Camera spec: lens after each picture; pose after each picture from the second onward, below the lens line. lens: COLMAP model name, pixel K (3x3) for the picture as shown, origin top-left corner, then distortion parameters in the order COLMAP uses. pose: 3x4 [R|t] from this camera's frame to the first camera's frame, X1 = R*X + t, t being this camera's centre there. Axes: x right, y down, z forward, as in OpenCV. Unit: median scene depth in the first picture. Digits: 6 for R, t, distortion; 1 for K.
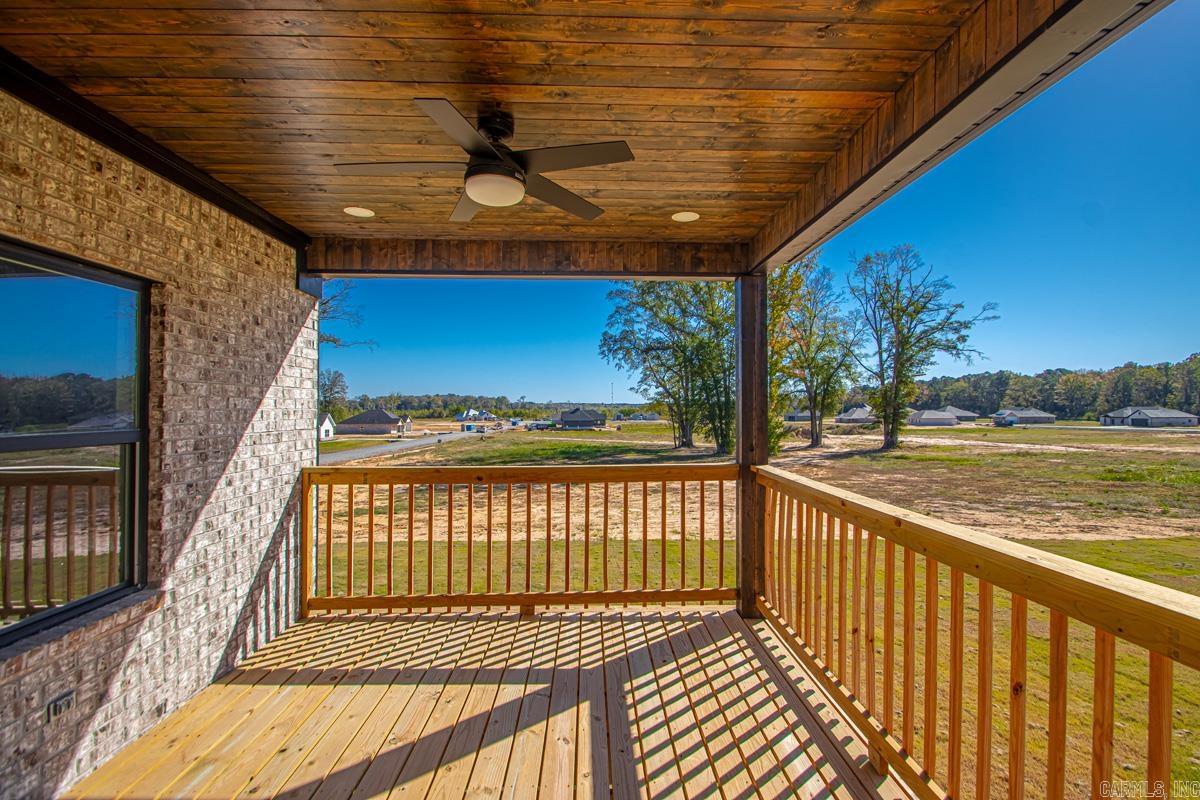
lens RADIAL K [[564.2, 0, 616.5], [0, 564.2, 401.0], [0, 0, 1]] dist [-0.001684, -0.001022]
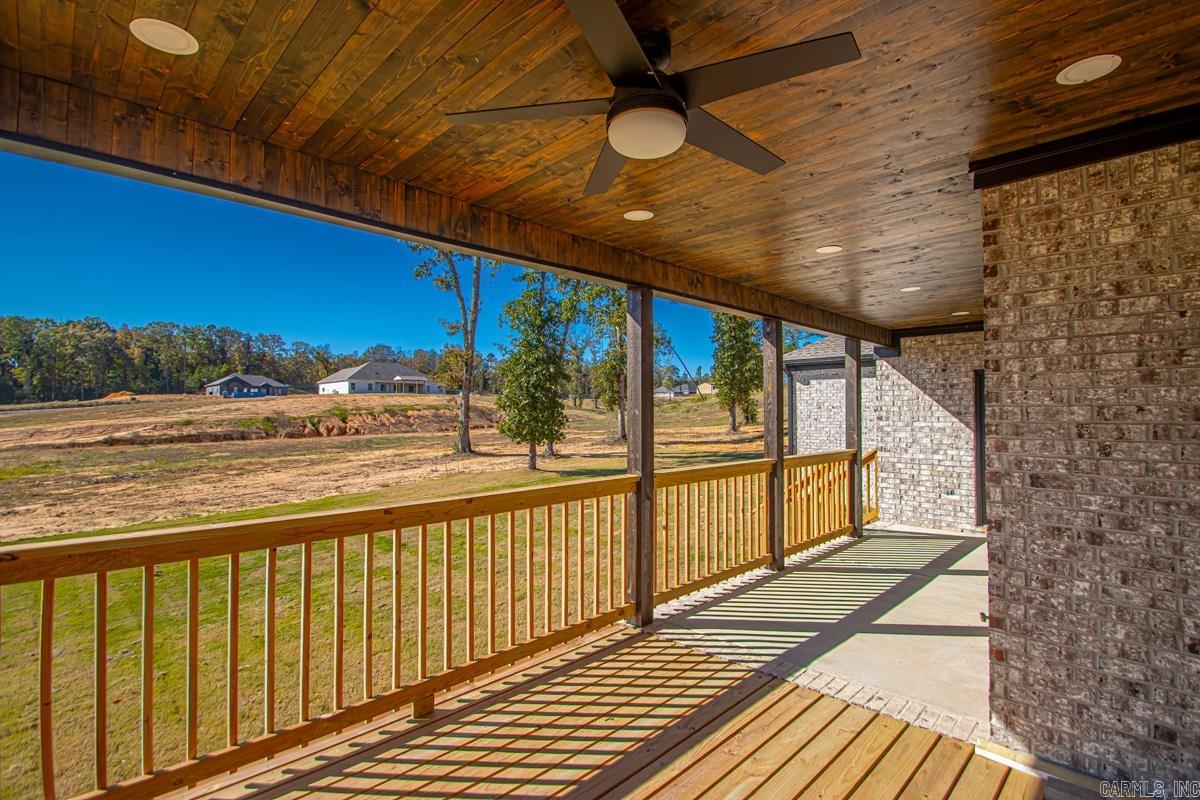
lens RADIAL K [[564.6, 0, 600.0], [0, 564.6, 400.0], [0, 0, 1]] dist [-0.001034, -0.015683]
pose [[-0.662007, 0.017048, 0.749304, -0.019399], [-0.009287, 0.999478, -0.030946, 0.000013], [-0.749440, -0.027445, -0.661503, 0.041023]]
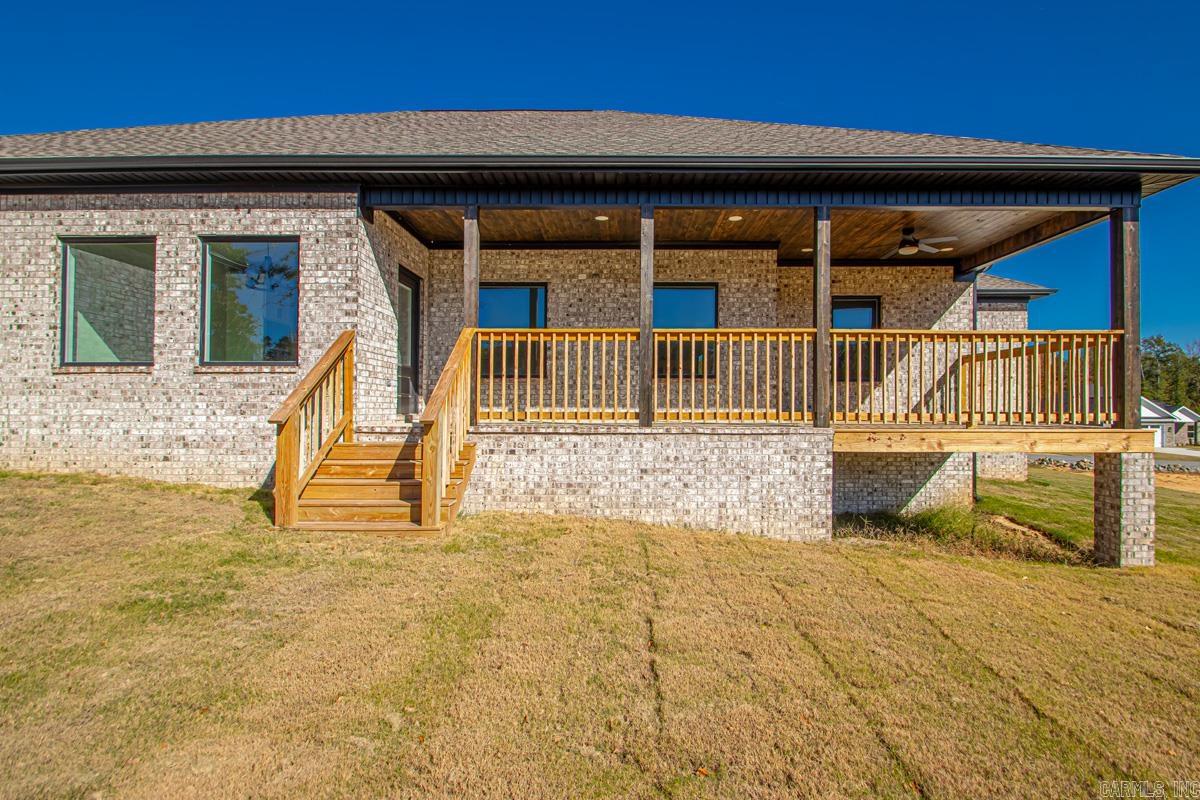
lens RADIAL K [[570.0, 0, 600.0], [0, 570.0, 400.0], [0, 0, 1]] dist [0.022624, -0.020742]
pose [[-0.058668, -0.008385, -0.998242, 0.085012], [0.010853, 0.999900, -0.009036, 0.013554], [0.998219, -0.011364, -0.058572, -0.016742]]
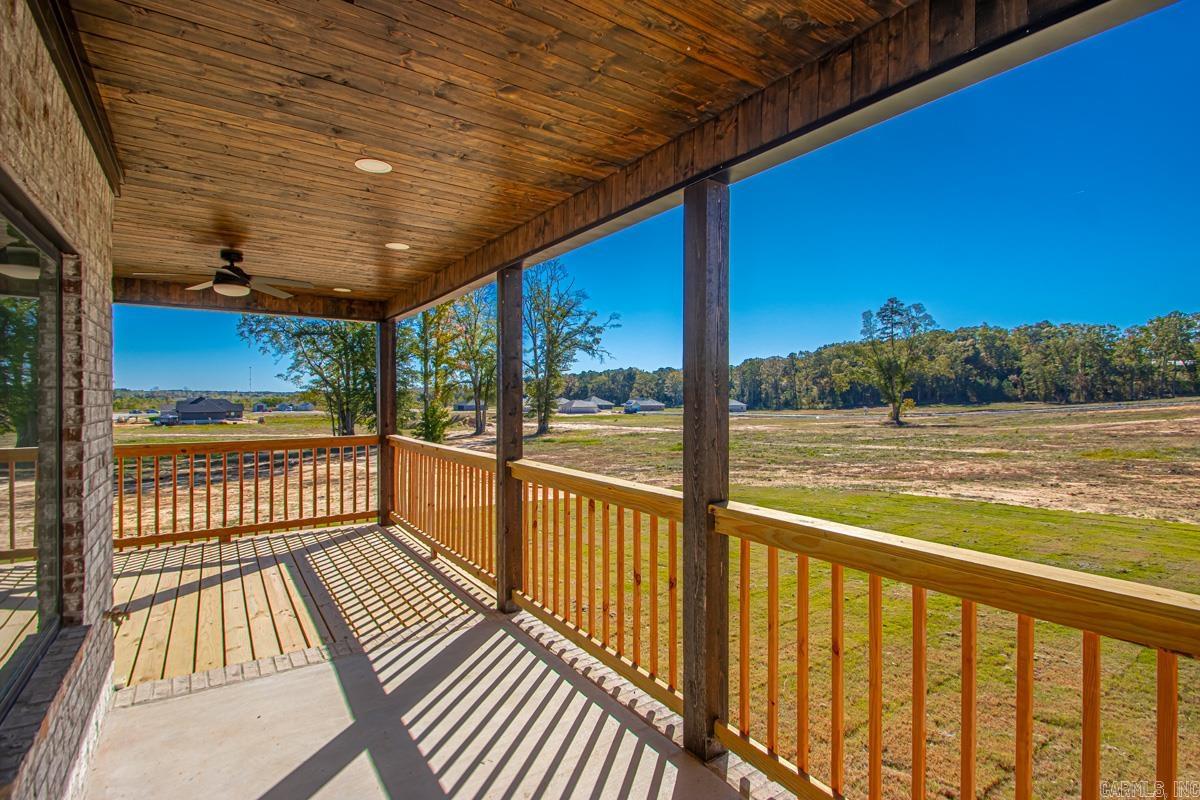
lens RADIAL K [[560.7, 0, 599.8], [0, 560.7, 405.9], [0, 0, 1]] dist [0.027422, -0.021521]
pose [[0.855425, -0.004410, 0.517908, -0.003914], [-0.009595, 0.999657, 0.024361, -0.000911], [-0.517838, -0.025808, 0.855089, -0.034994]]
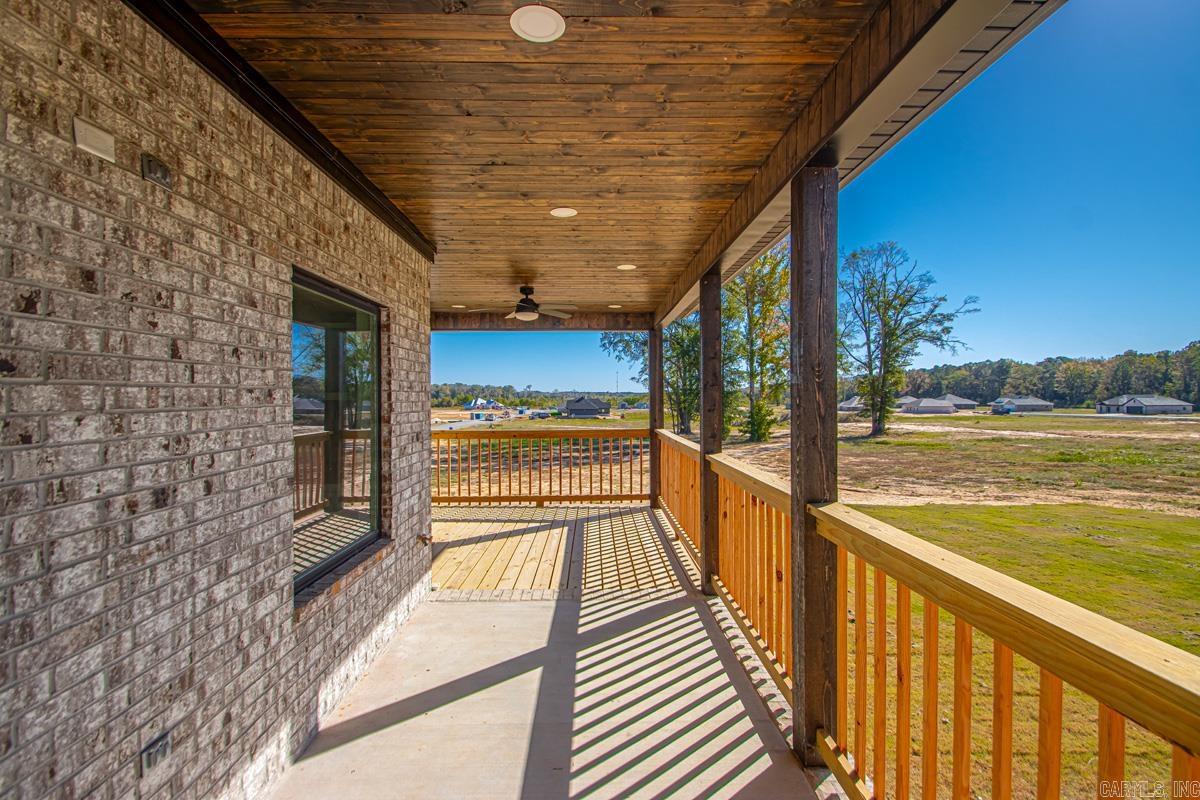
lens RADIAL K [[547.7, 0, 604.4], [0, 547.7, 406.4], [0, 0, 1]] dist [0.000210, -0.000325]
pose [[0.999601, -0.001555, -0.028200, 0.005447], [0.002395, 0.999554, 0.029768, -0.000872], [0.028141, -0.029824, 0.999159, -0.040020]]
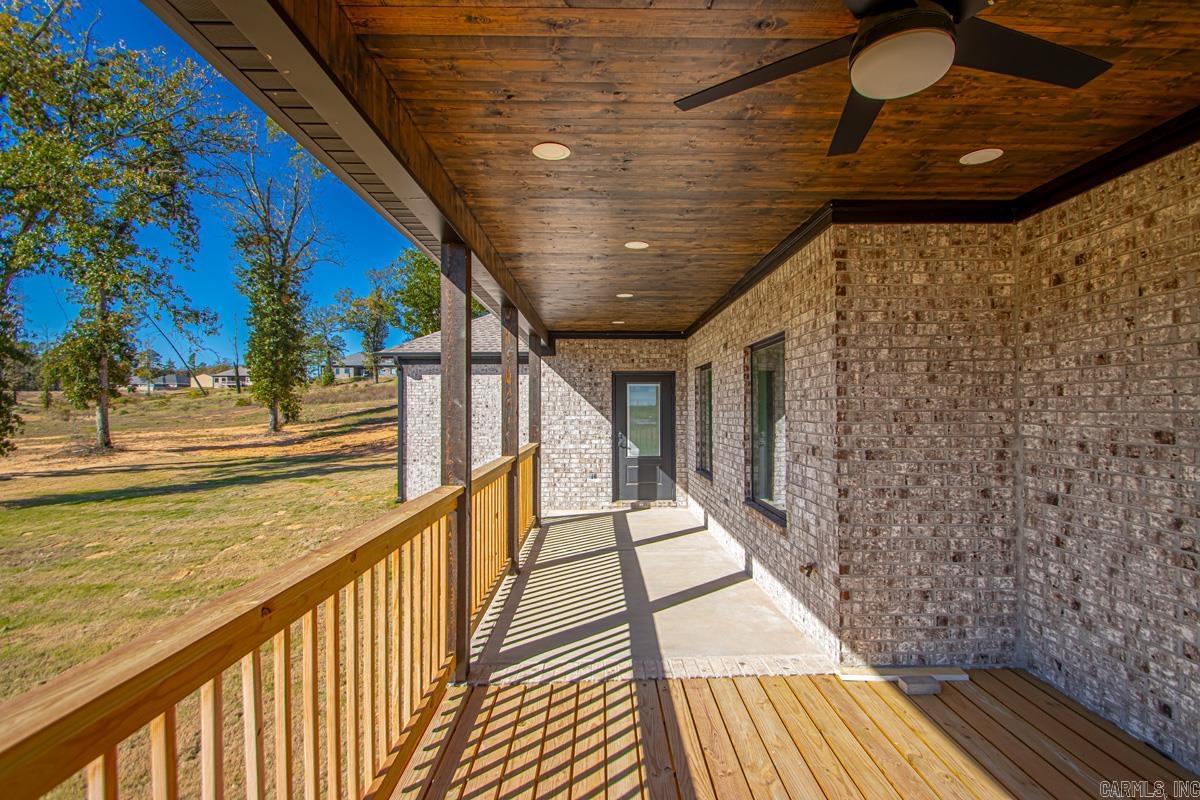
lens RADIAL K [[564.2, 0, 616.5], [0, 564.2, 401.0], [0, 0, 1]] dist [-0.001684, -0.001022]
pose [[-0.999781, 0.004965, 0.020323, 0.002393], [0.004426, 0.999640, -0.026481, 0.000311], [-0.020447, -0.026385, -0.999443, 0.043463]]
